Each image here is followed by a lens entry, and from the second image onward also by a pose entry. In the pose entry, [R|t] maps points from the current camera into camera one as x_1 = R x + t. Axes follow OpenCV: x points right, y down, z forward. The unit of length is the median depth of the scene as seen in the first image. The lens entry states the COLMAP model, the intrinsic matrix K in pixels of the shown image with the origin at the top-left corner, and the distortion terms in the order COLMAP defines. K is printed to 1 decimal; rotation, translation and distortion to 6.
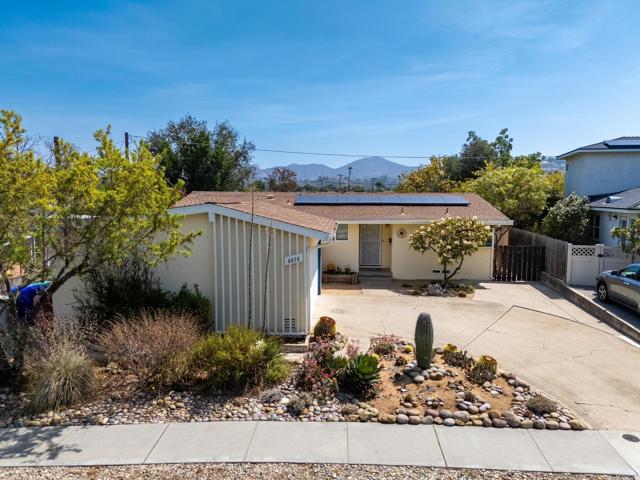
lens RADIAL K [[473.8, 0, 320.0], [0, 473.8, 240.0], [0, 0, 1]] dist [0.065457, -0.055196]
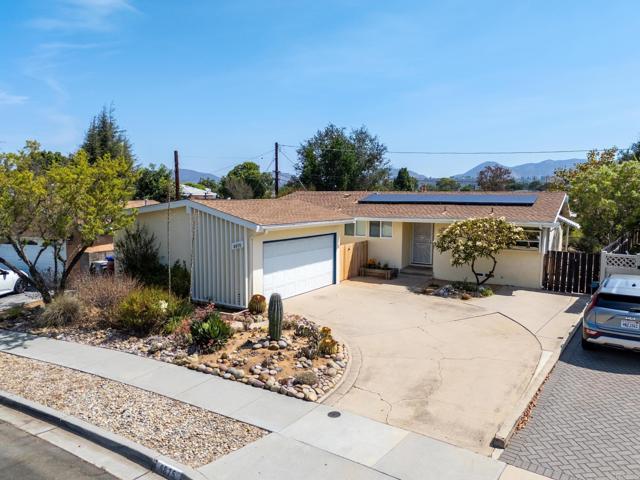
lens RADIAL K [[473.8, 0, 320.0], [0, 473.8, 240.0], [0, 0, 1]] dist [0.065457, -0.055196]
pose [[0.878722, 0.047206, -0.474994, 0.573528], [-0.047303, 0.998811, 0.011757, 0.002093], [0.474984, 0.012138, 0.879911, 0.015061]]
